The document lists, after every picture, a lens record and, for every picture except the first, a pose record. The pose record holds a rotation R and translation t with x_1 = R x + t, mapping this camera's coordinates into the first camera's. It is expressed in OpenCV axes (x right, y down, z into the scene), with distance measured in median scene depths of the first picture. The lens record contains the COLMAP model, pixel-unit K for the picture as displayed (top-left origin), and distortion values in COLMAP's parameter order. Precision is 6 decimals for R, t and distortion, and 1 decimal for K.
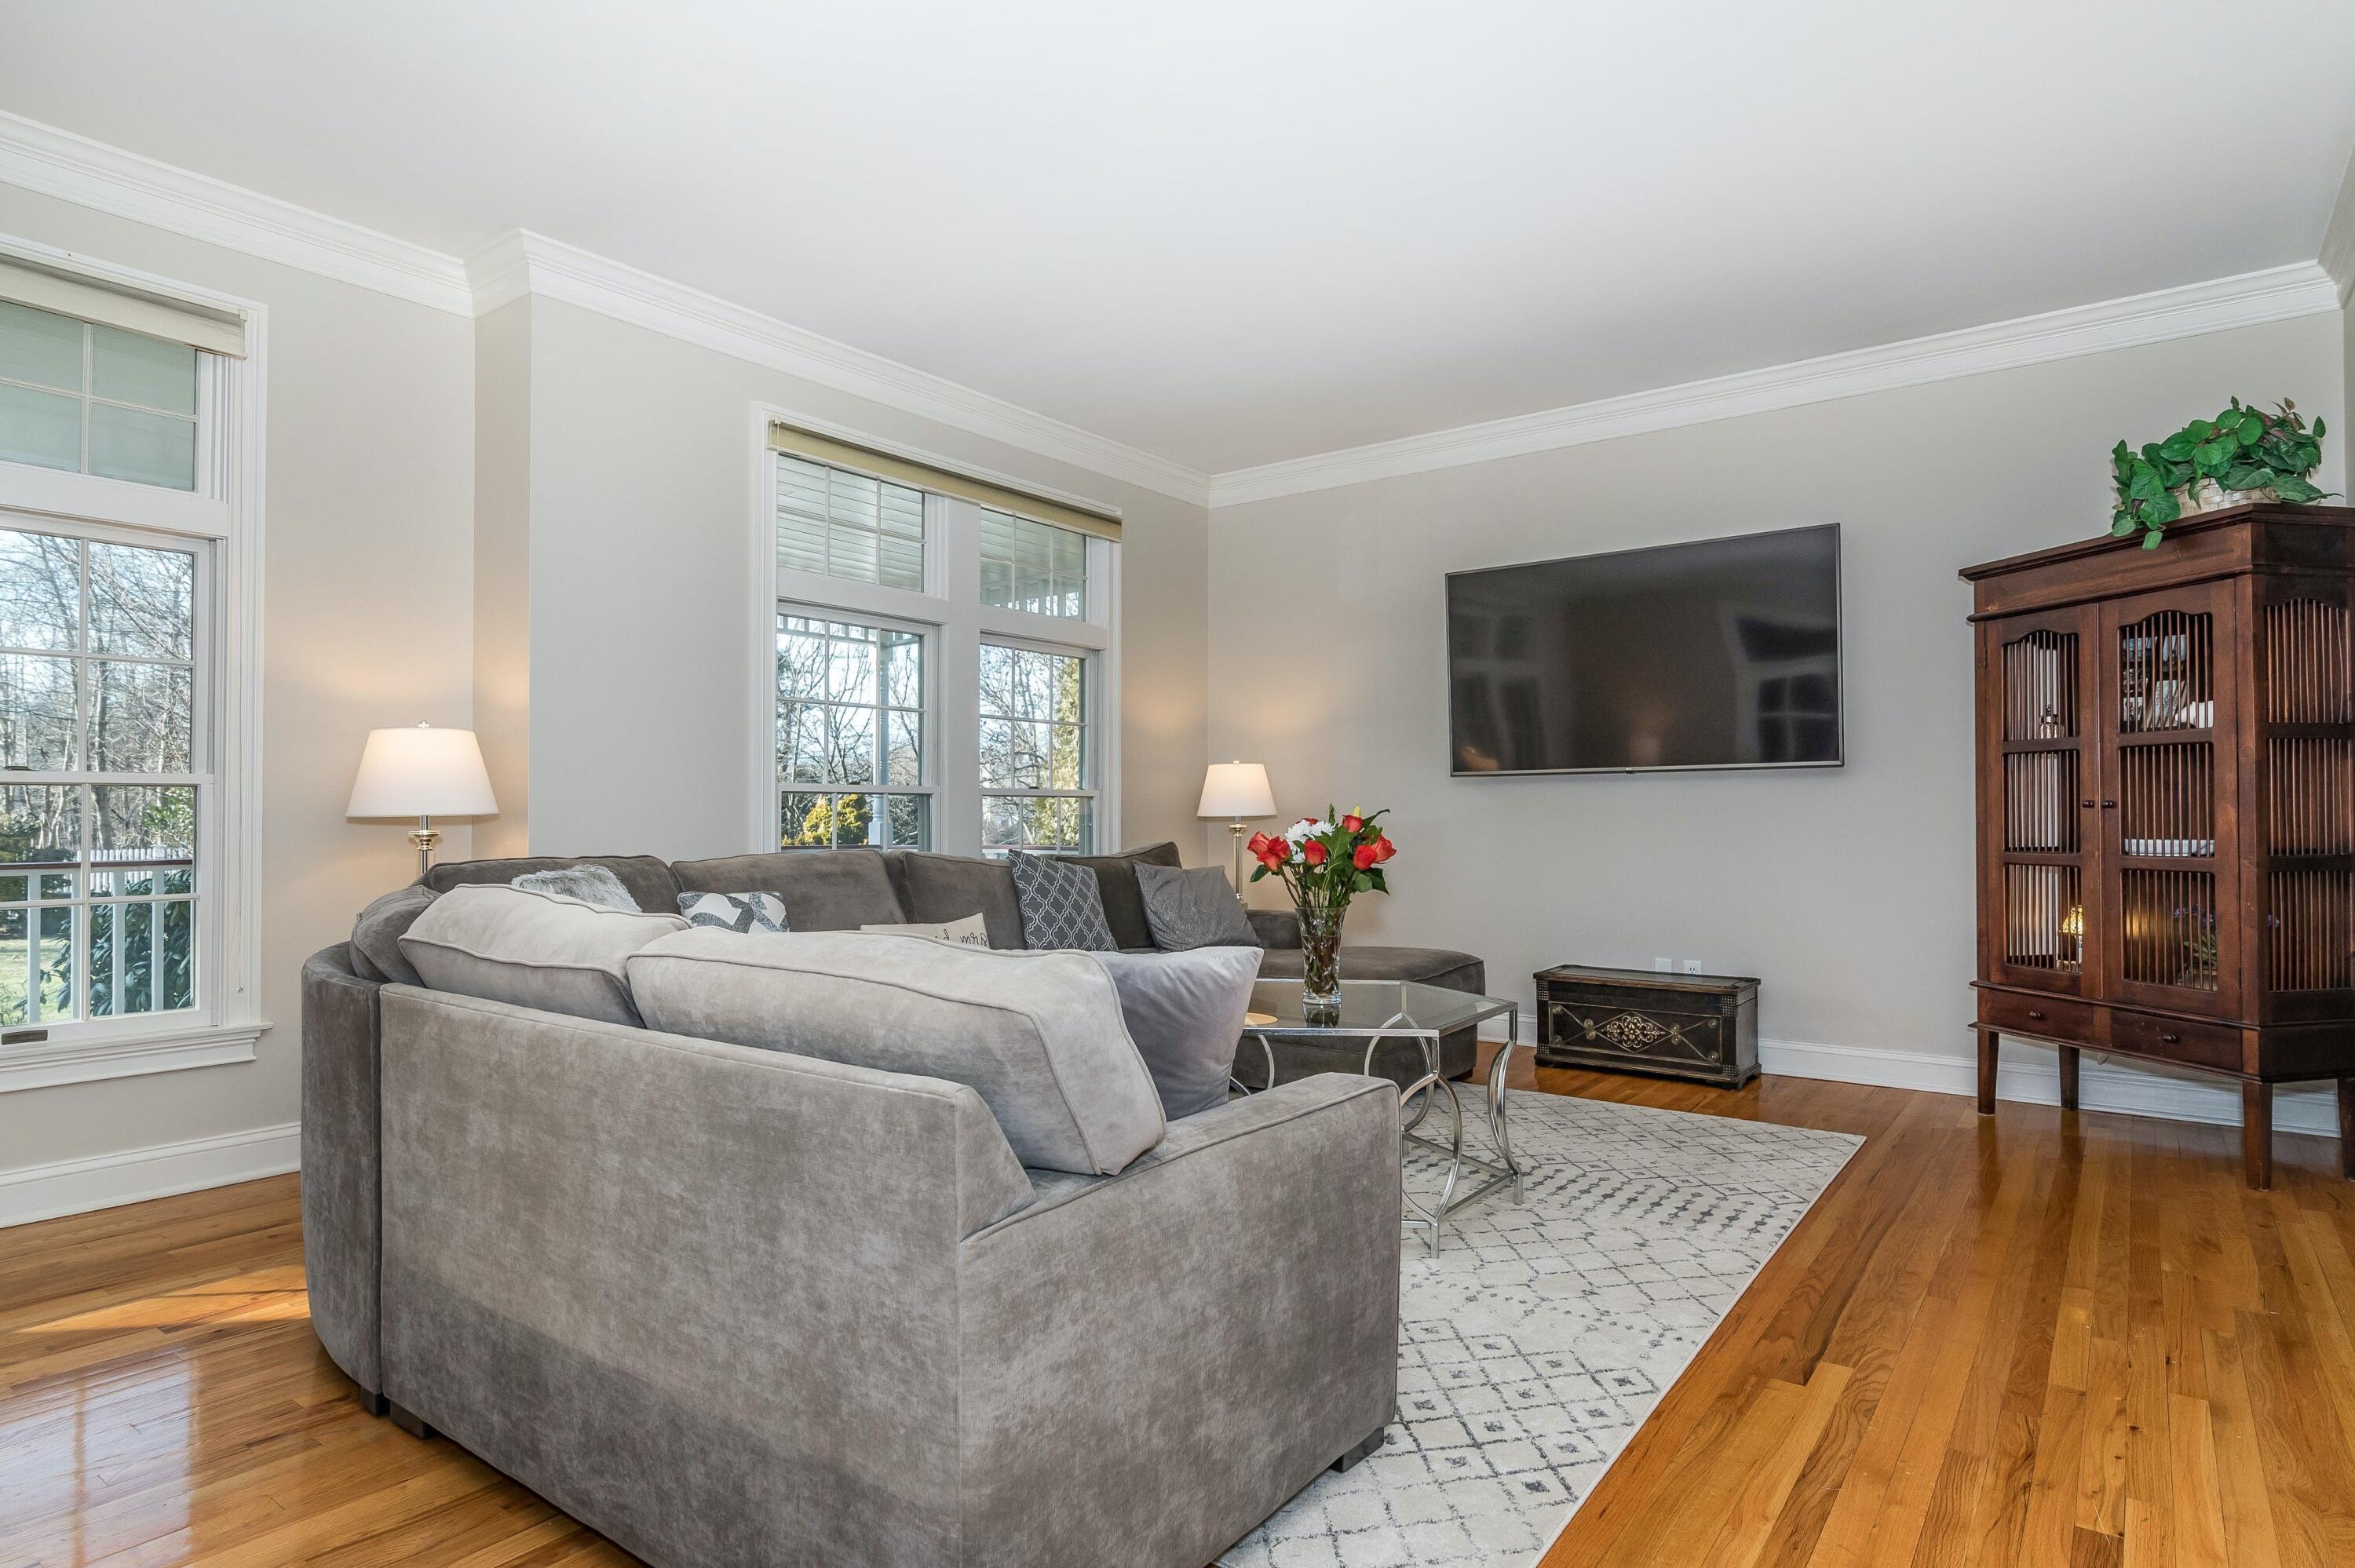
lens RADIAL K [[1301.7, 0, 1169.6], [0, 1301.7, 790.3], [0, 0, 1]] dist [0.001311, -0.000319]
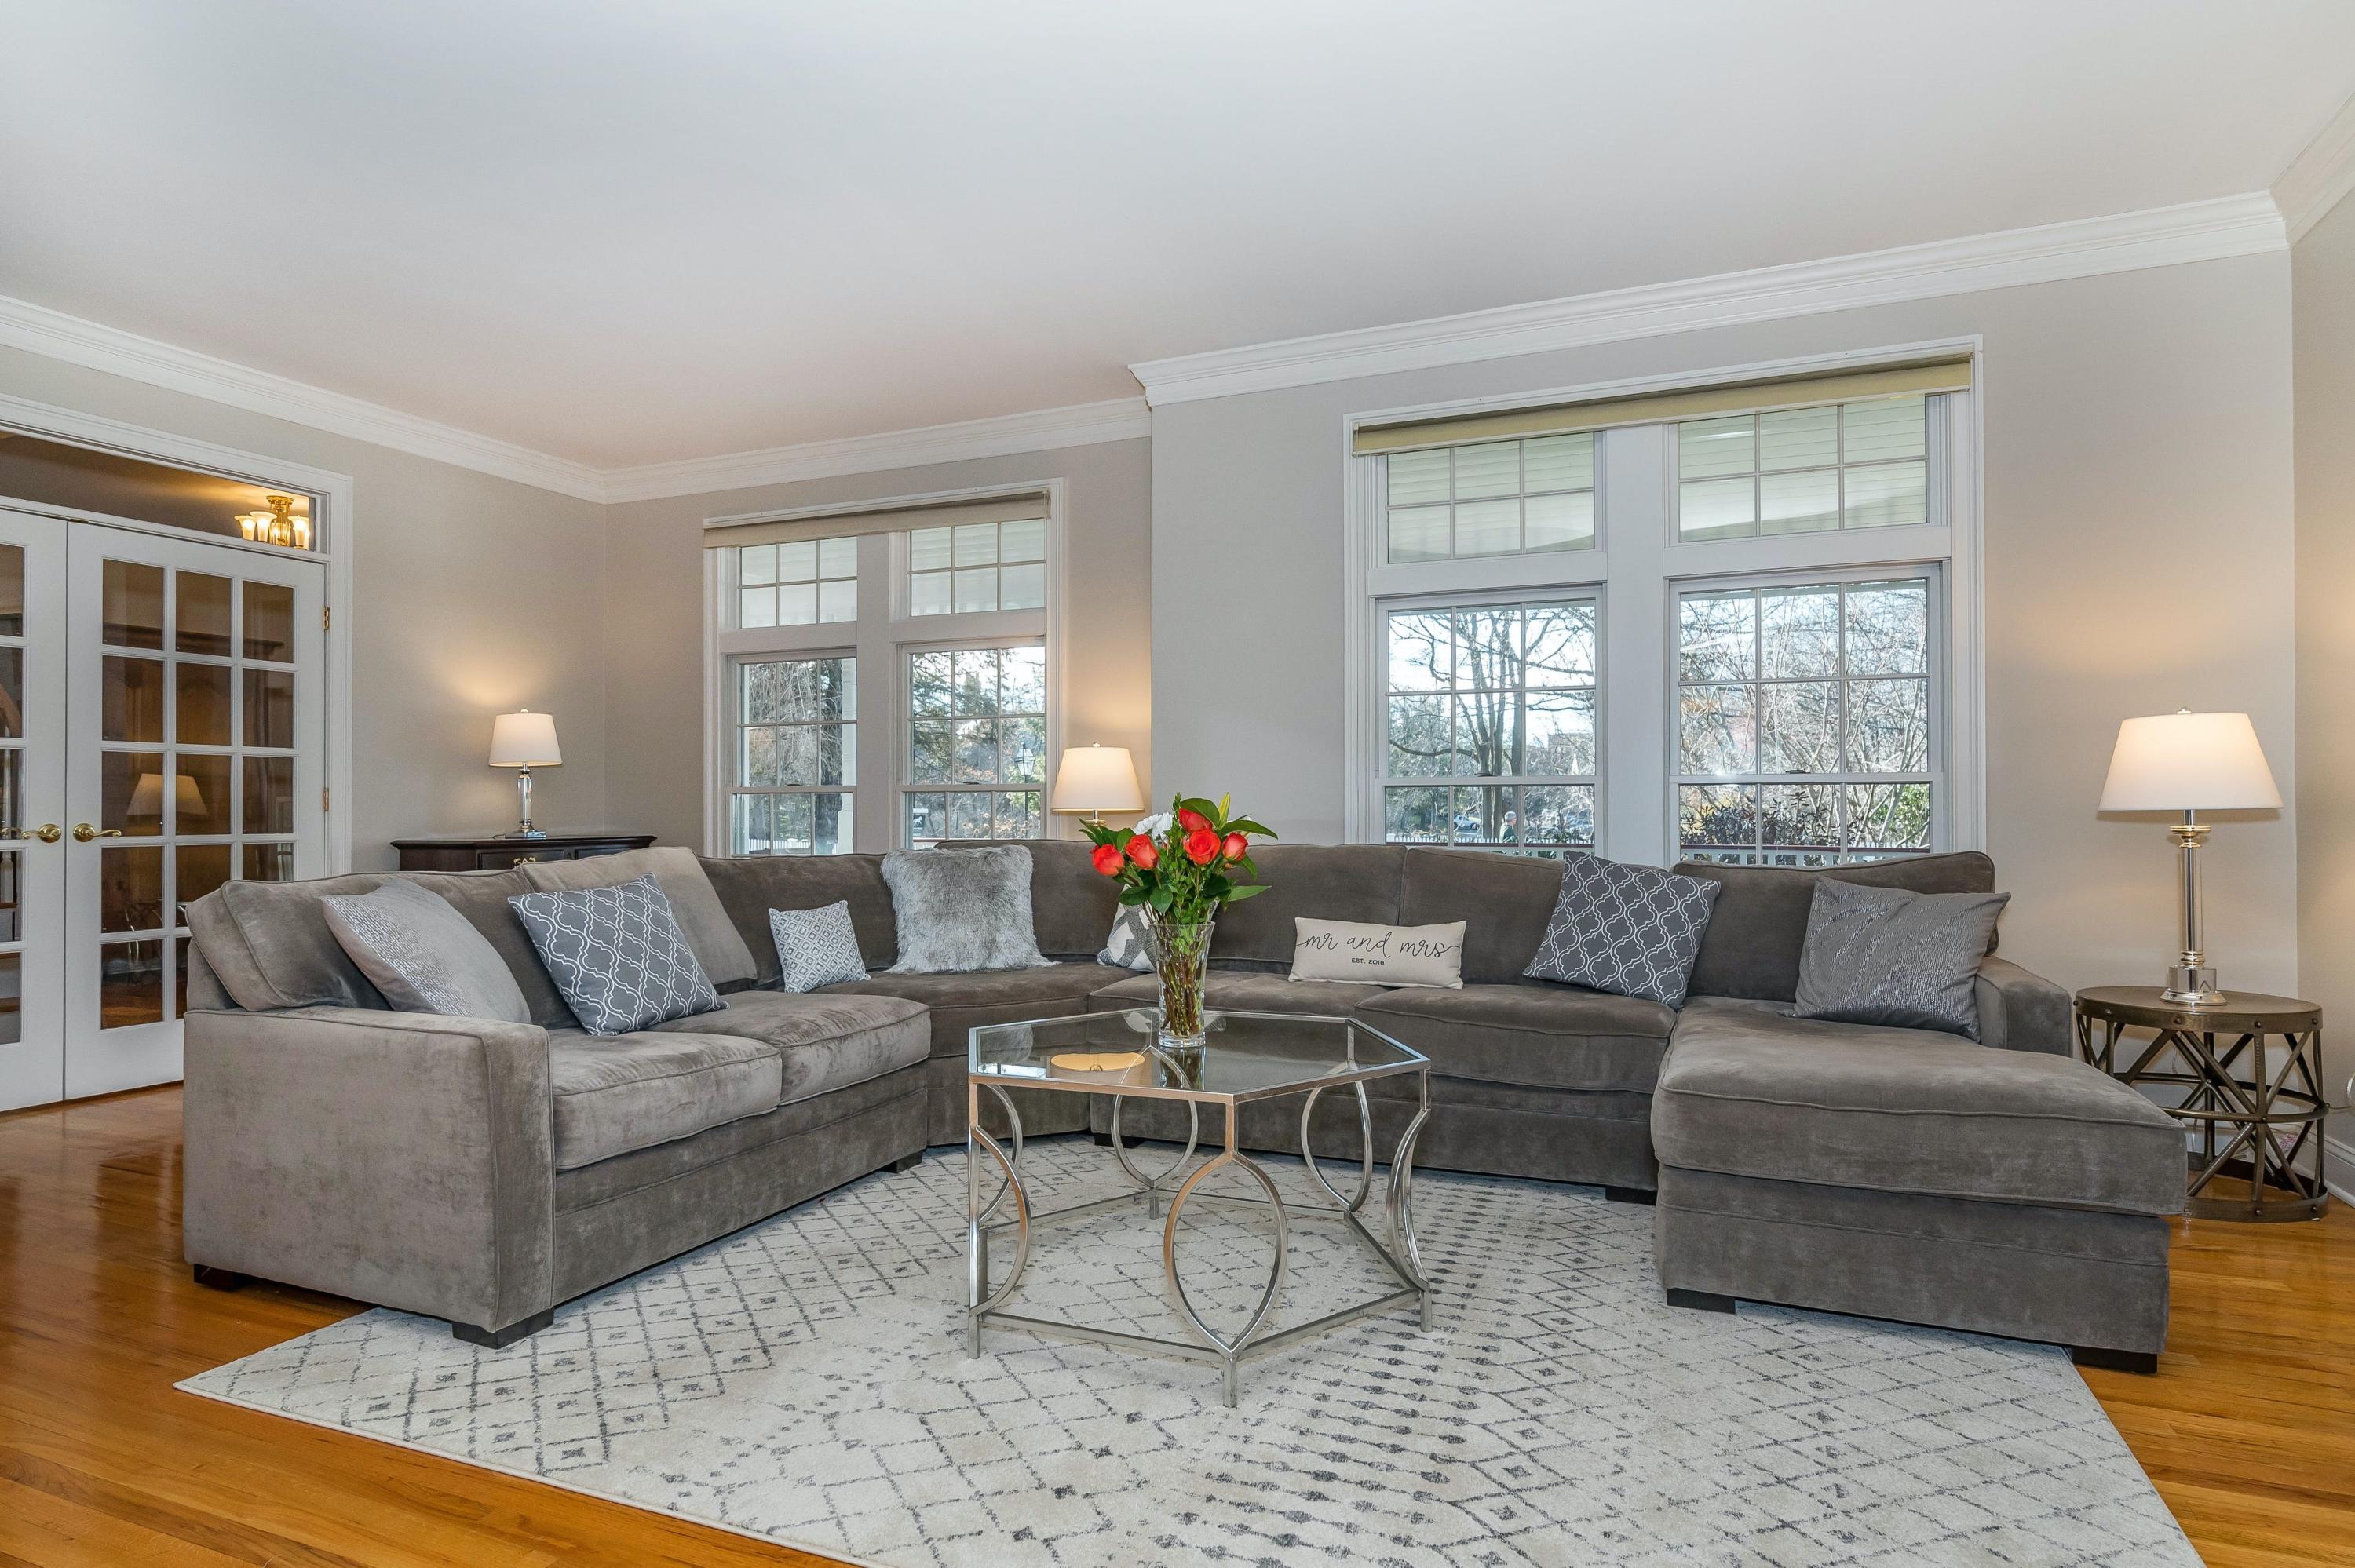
lens RADIAL K [[1301.7, 0, 1182.1], [0, 1301.7, 795.5], [0, 0, 1]] dist [0.001311, -0.000319]
pose [[0.234876, -0.008801, -0.971986, 0.885321], [0.017166, 0.999841, -0.004906, 0.015651], [0.971874, -0.015533, 0.234990, 0.816097]]
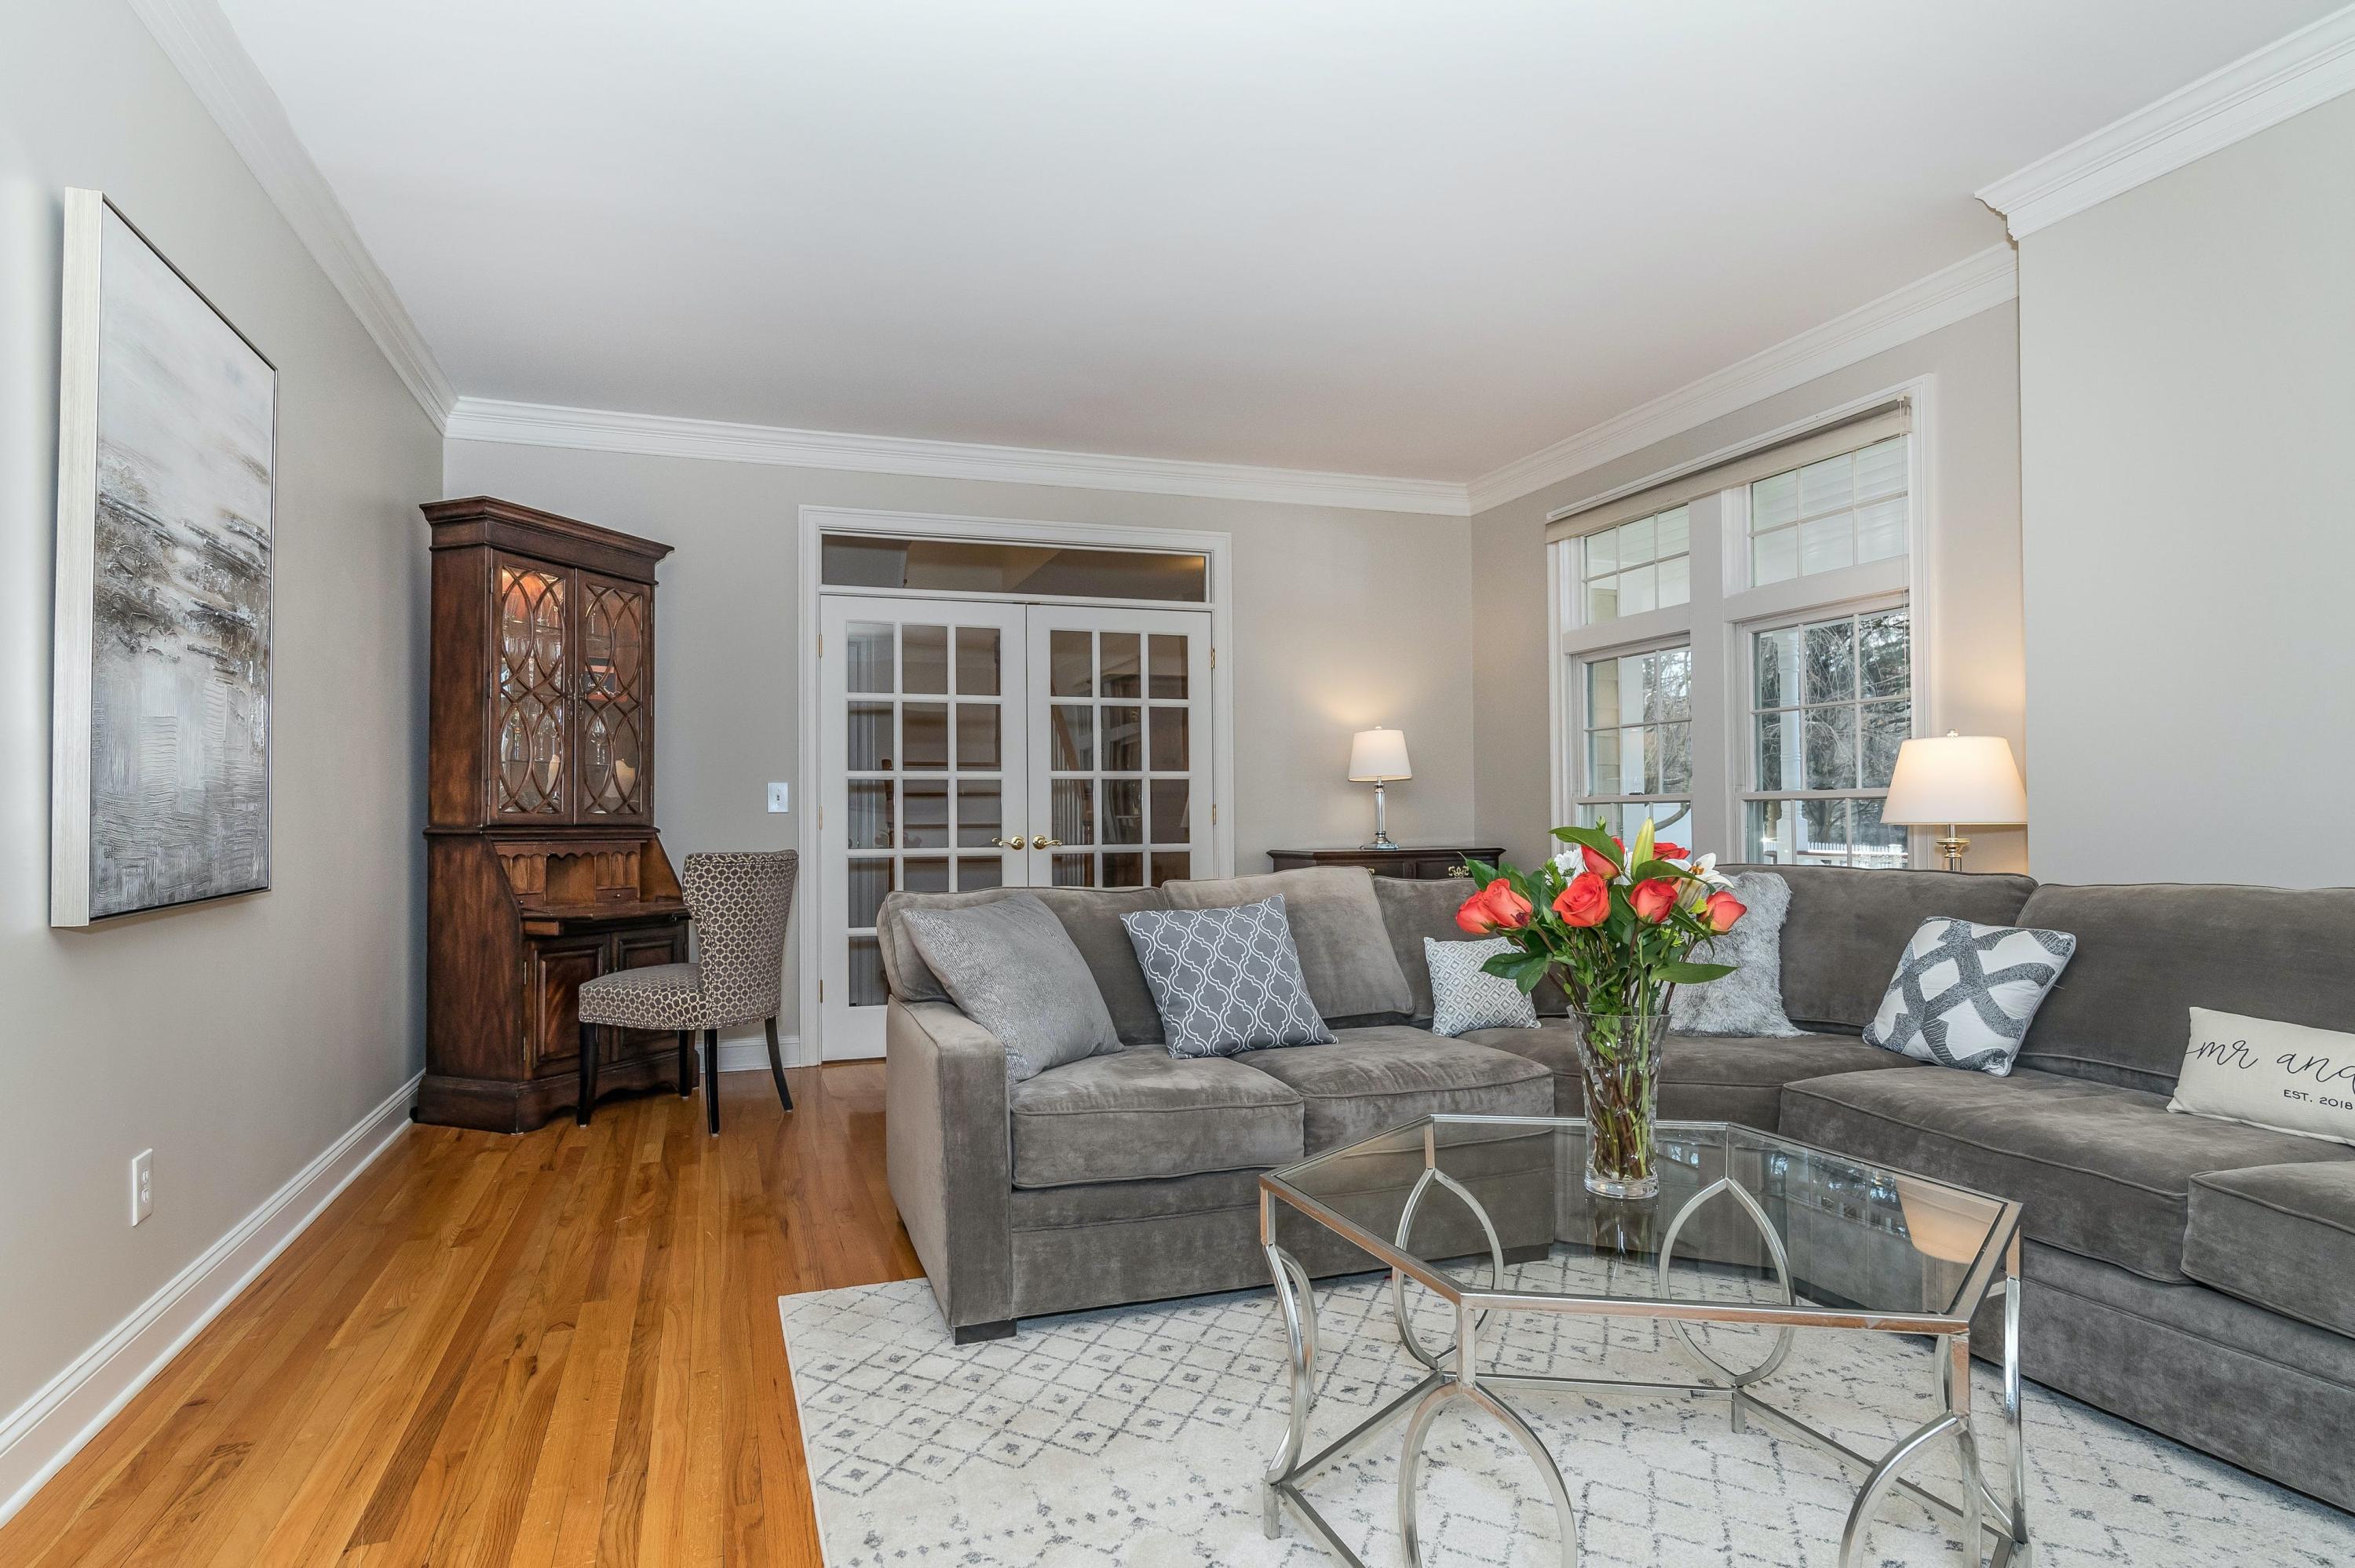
lens RADIAL K [[1301.7, 0, 1164.2], [0, 1301.7, 793.8], [0, 0, 1]] dist [0.001311, -0.000319]
pose [[-0.567204, -0.006908, -0.823549, 0.658784], [0.023347, 0.999428, -0.024463, 0.009387], [0.823247, -0.033103, -0.566718, 1.155549]]
